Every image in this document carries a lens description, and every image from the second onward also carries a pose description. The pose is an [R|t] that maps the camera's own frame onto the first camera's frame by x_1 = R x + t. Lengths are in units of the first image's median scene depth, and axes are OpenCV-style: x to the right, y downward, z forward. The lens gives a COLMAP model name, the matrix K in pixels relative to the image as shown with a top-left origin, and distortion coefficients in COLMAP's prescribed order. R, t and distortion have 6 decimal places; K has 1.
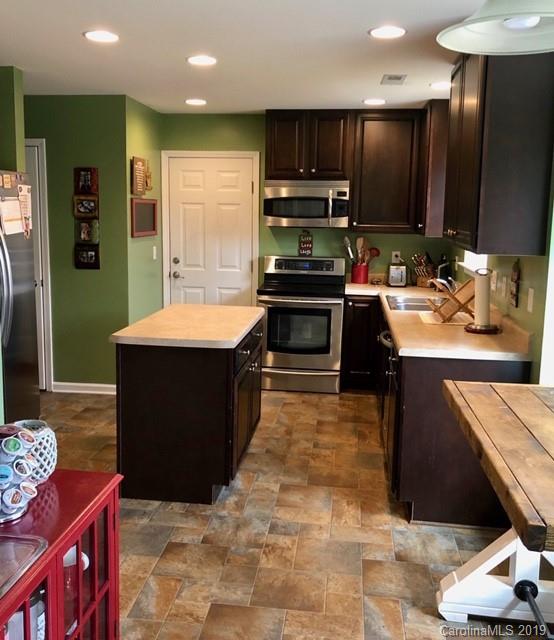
lens RADIAL K [[614.0, 0, 274.3], [0, 614.0, 336.6], [0, 0, 1]] dist [0.003065, -0.015832]
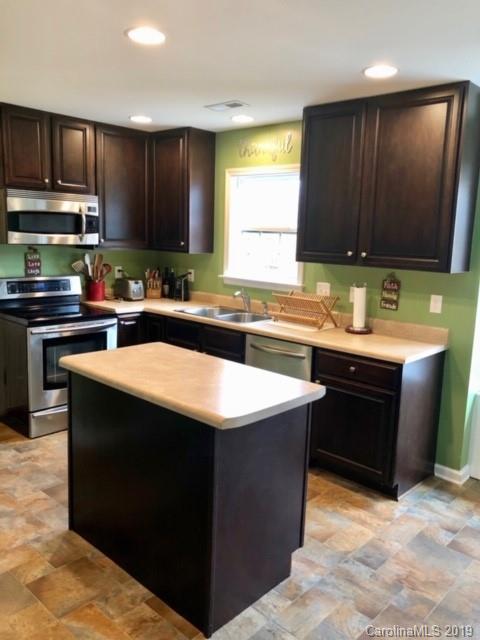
lens RADIAL K [[509.5, 0, 240.0], [0, 509.5, 320.0], [0, 0, 1]] dist [0.074859, -0.007455]
pose [[0.597134, -0.132101, 0.791189, -0.690612], [0.134734, 0.988850, 0.063415, -0.142974], [-0.790745, 0.068733, 0.608274, 0.599146]]
